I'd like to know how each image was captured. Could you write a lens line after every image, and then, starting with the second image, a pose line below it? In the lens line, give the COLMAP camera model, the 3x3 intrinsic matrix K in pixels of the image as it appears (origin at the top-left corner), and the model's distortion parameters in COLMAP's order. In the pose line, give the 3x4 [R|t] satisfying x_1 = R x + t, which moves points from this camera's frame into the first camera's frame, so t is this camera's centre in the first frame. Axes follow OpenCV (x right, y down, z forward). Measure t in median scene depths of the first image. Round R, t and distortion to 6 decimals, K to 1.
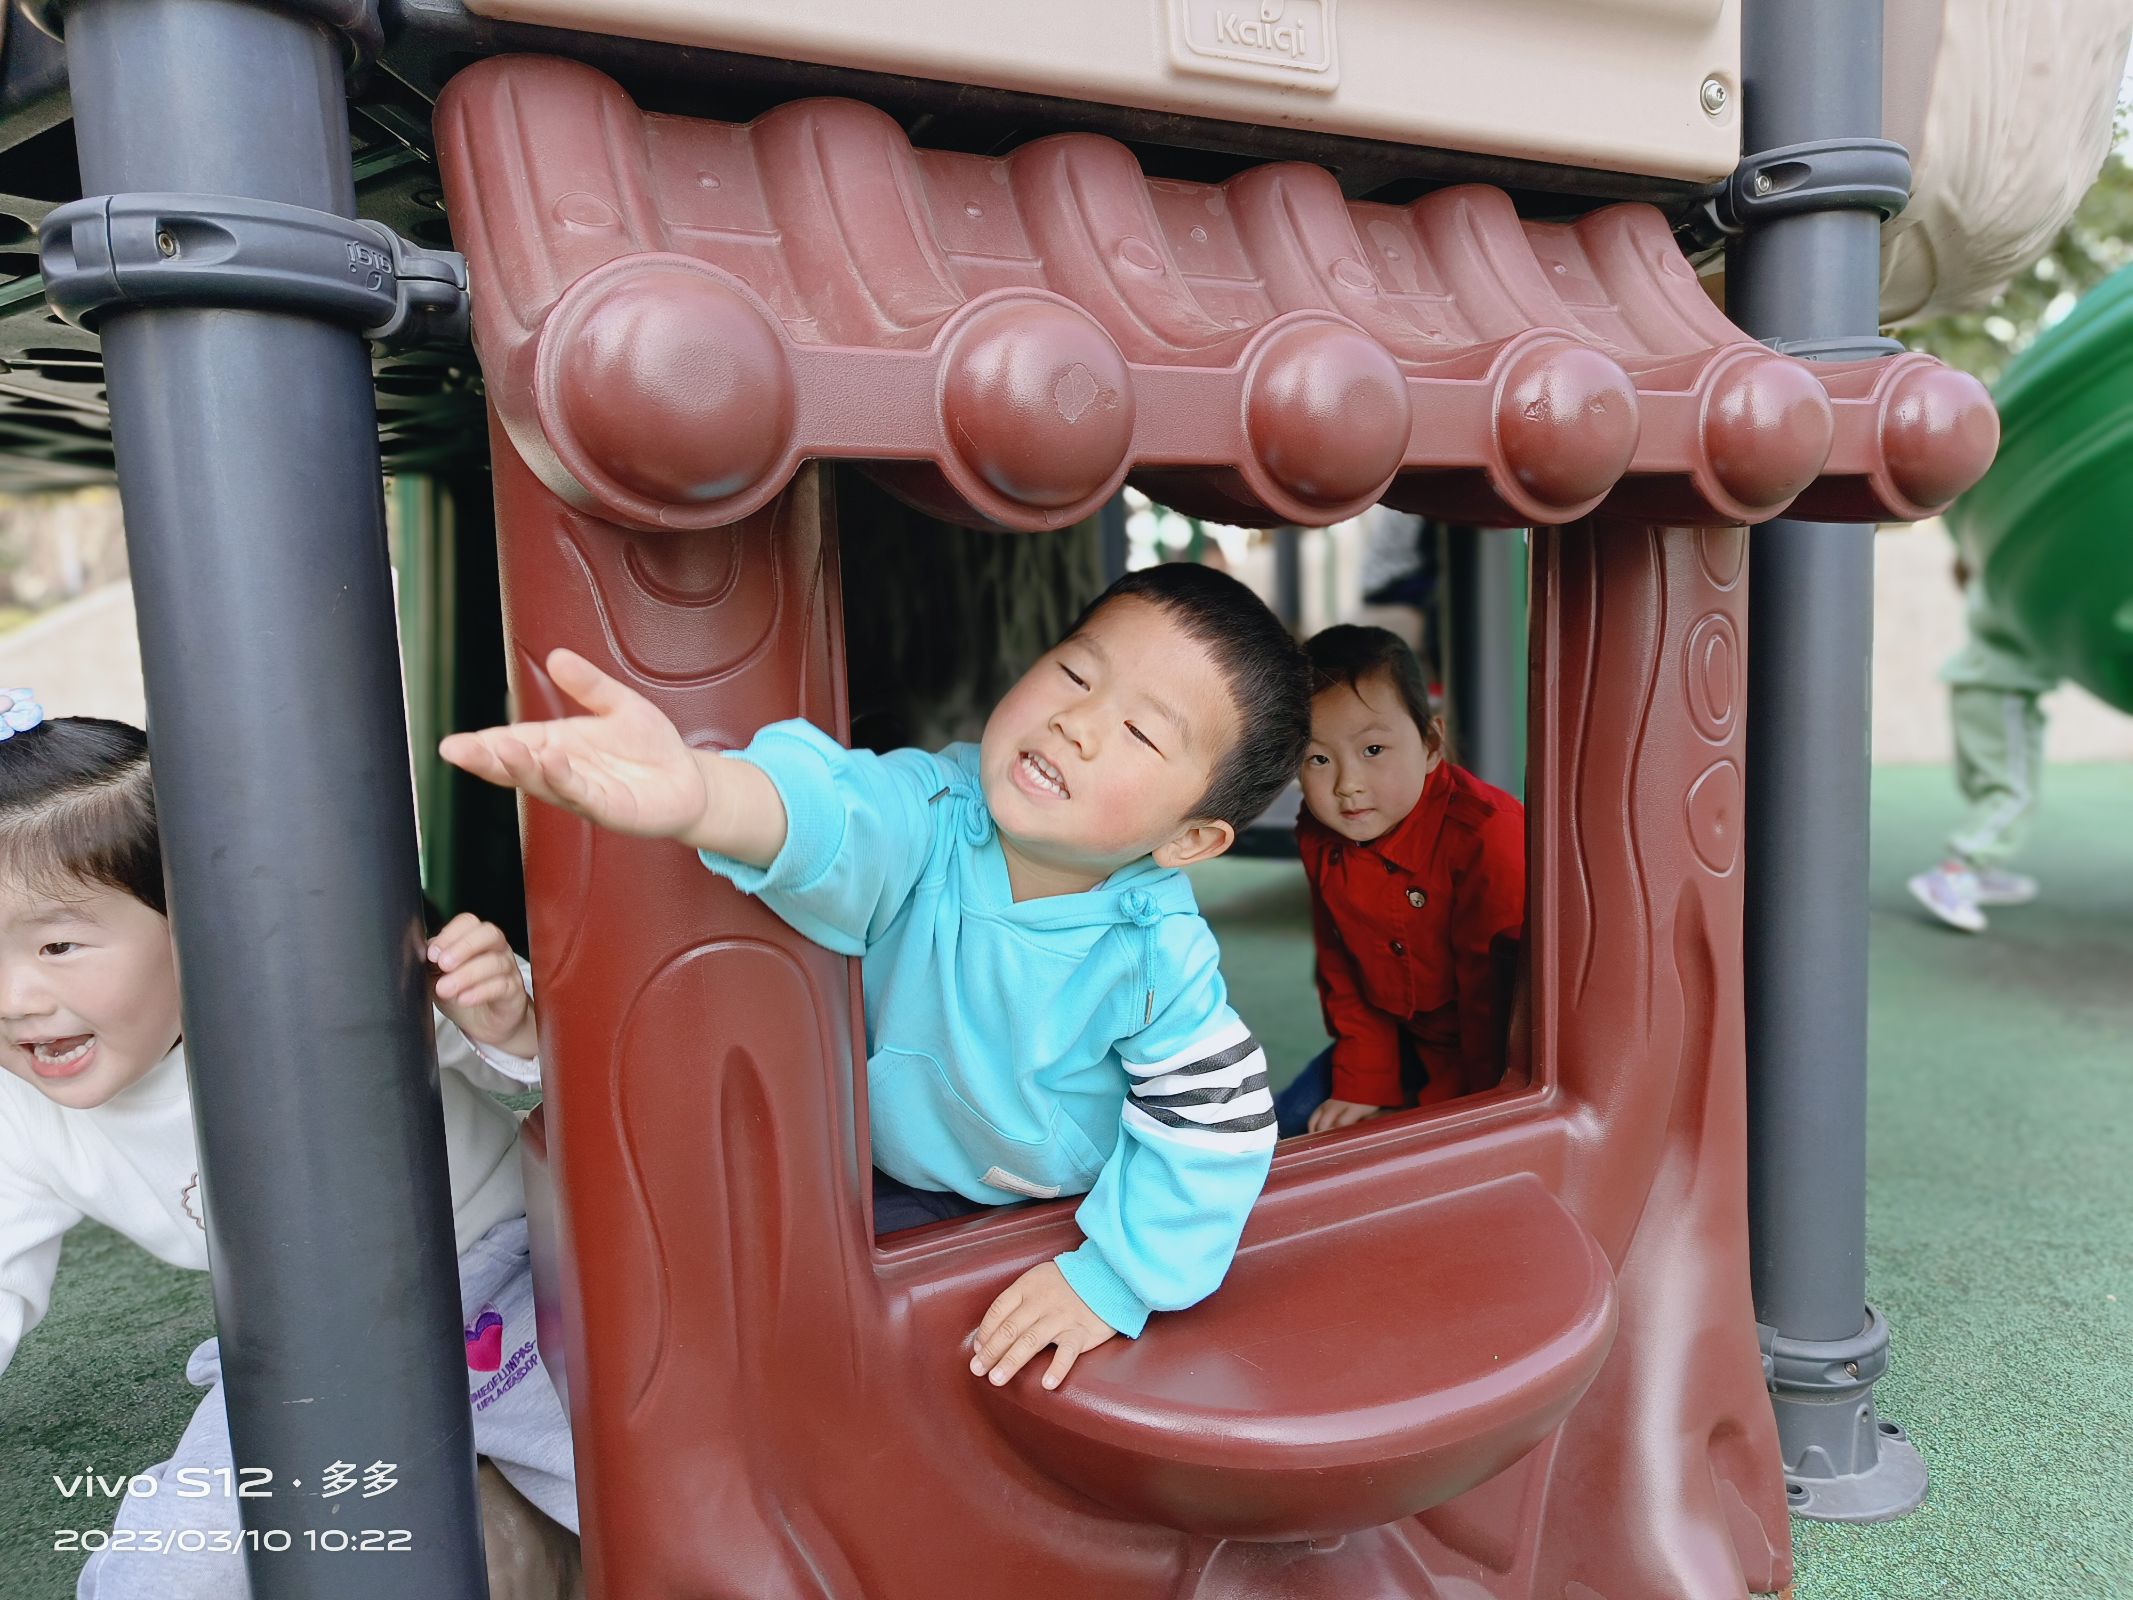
lens RADIAL K [[1552.9, 0, 1069.3], [0, 1552.9, 826.7], [0, 0, 1]] dist [0.015363, 0.003301]
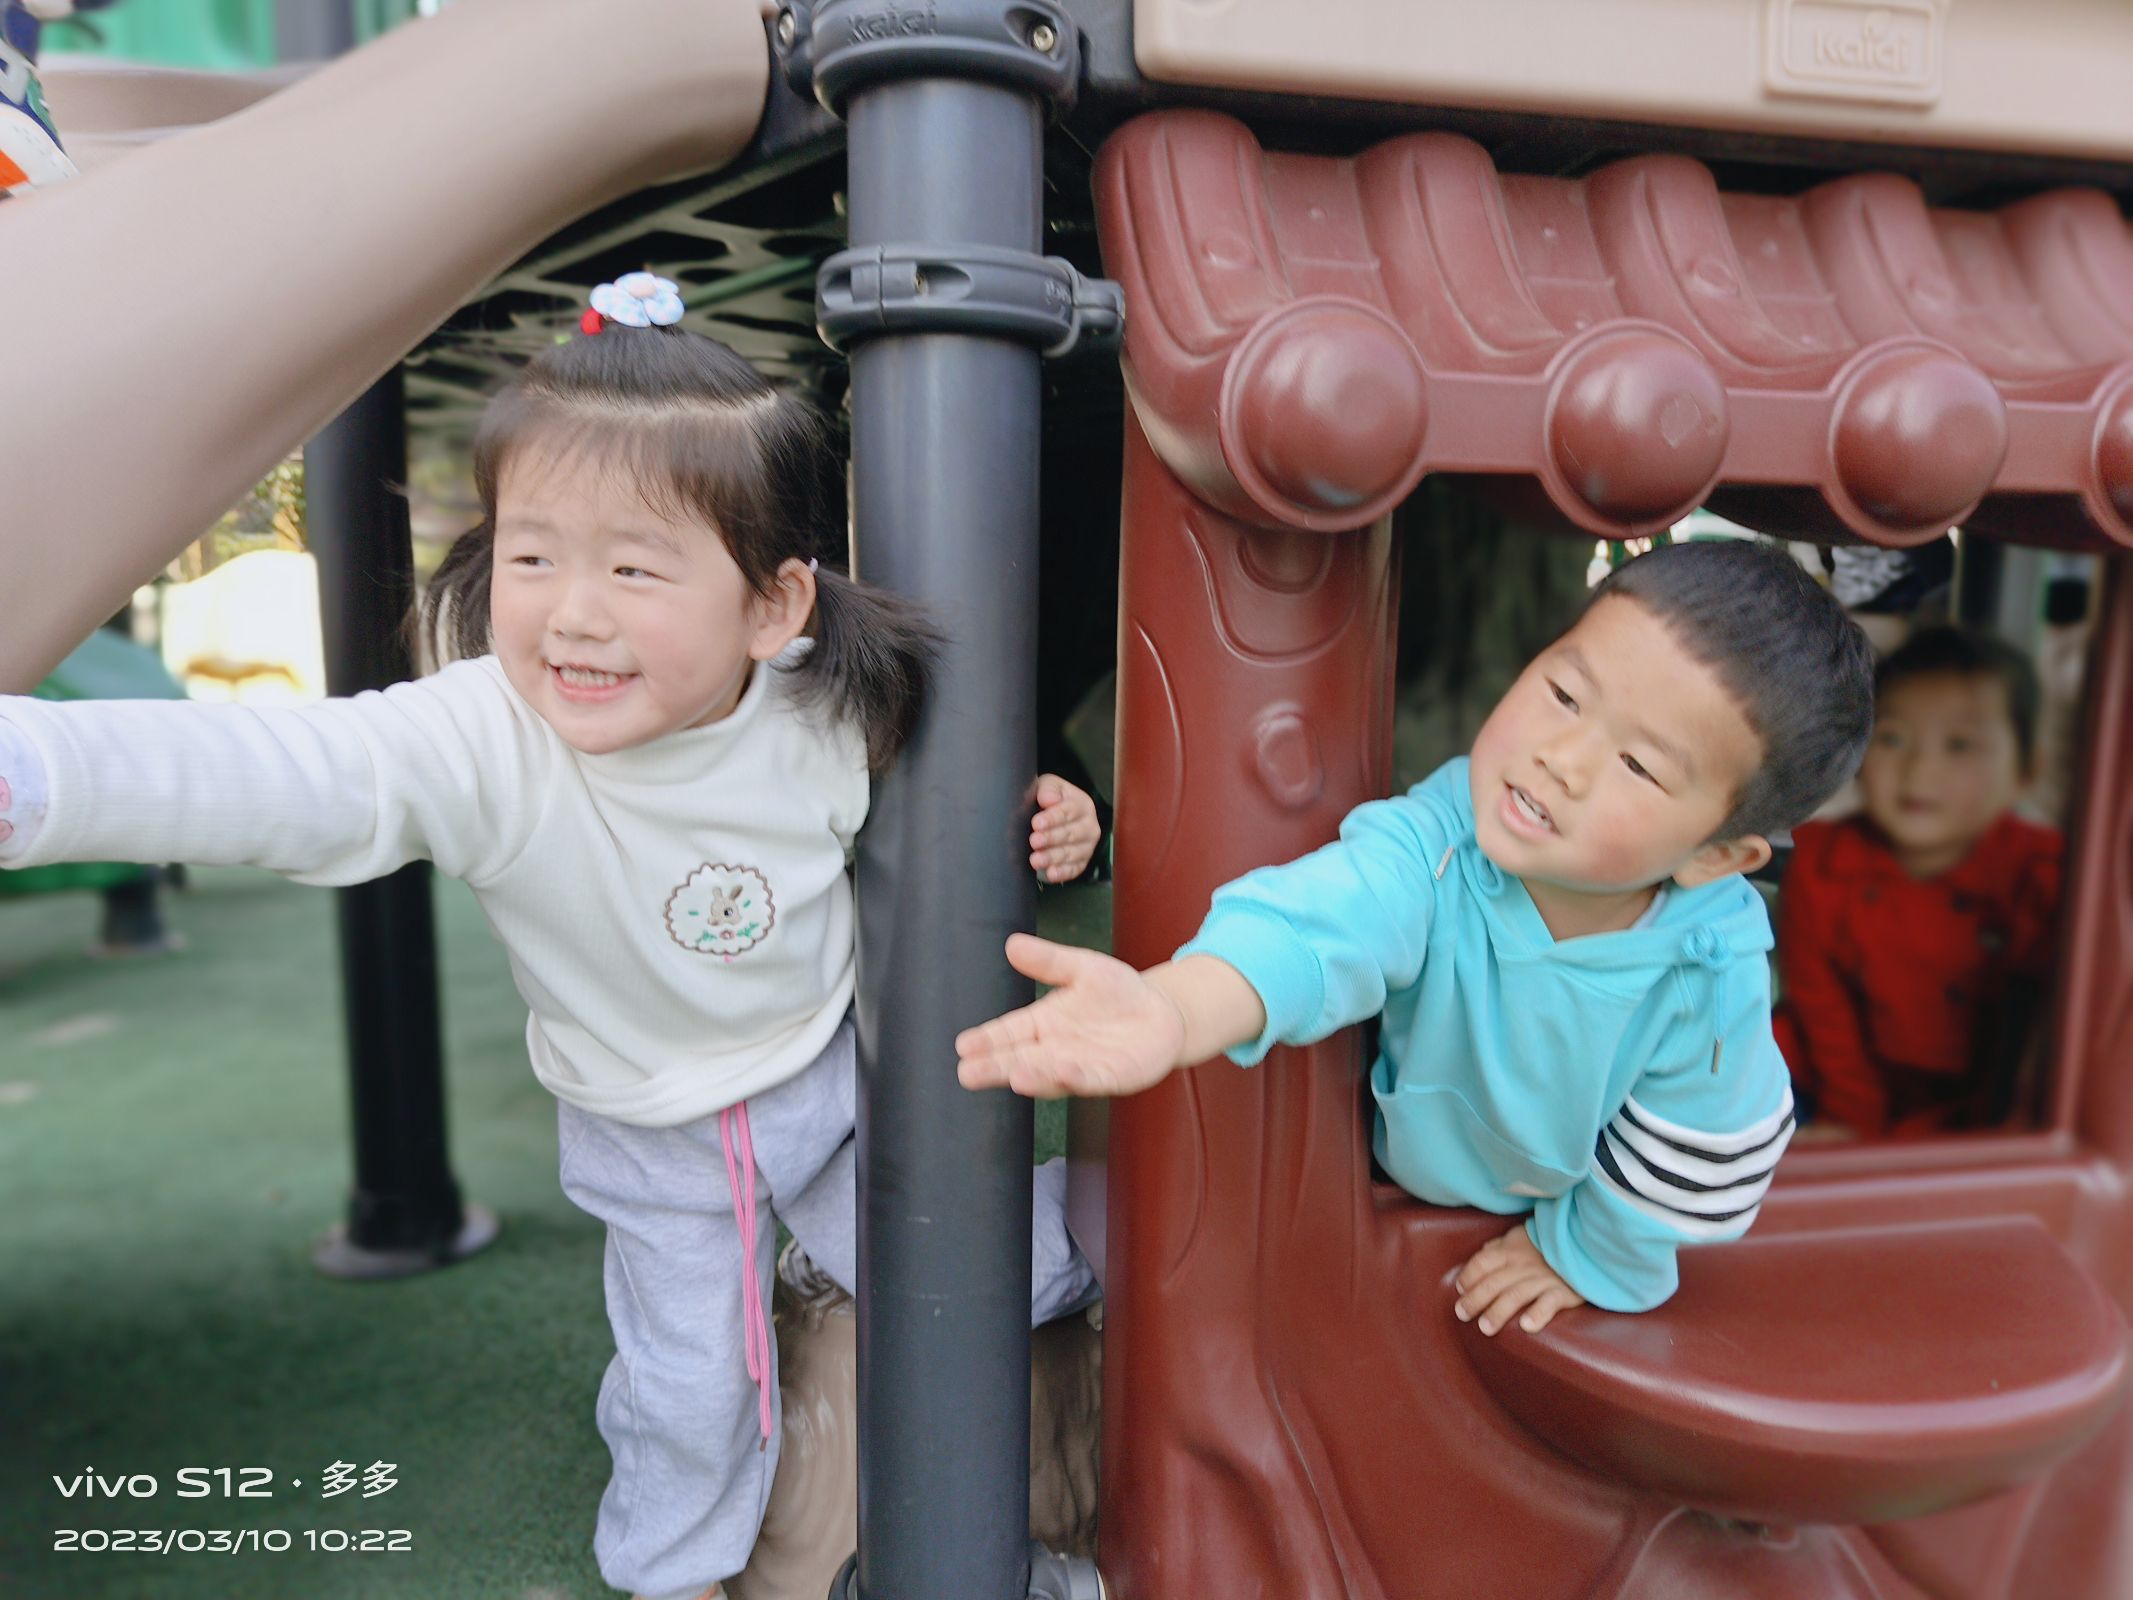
lens RADIAL K [[1552.9, 0, 1069.3], [0, 1552.9, 826.7], [0, 0, 1]] dist [0.015363, 0.003301]
pose [[0.962421, 0.092989, -0.255145, -0.077722], [-0.089904, 0.995667, 0.023753, 0.015279], [0.256248, 0.000078, 0.966611, -0.131002]]
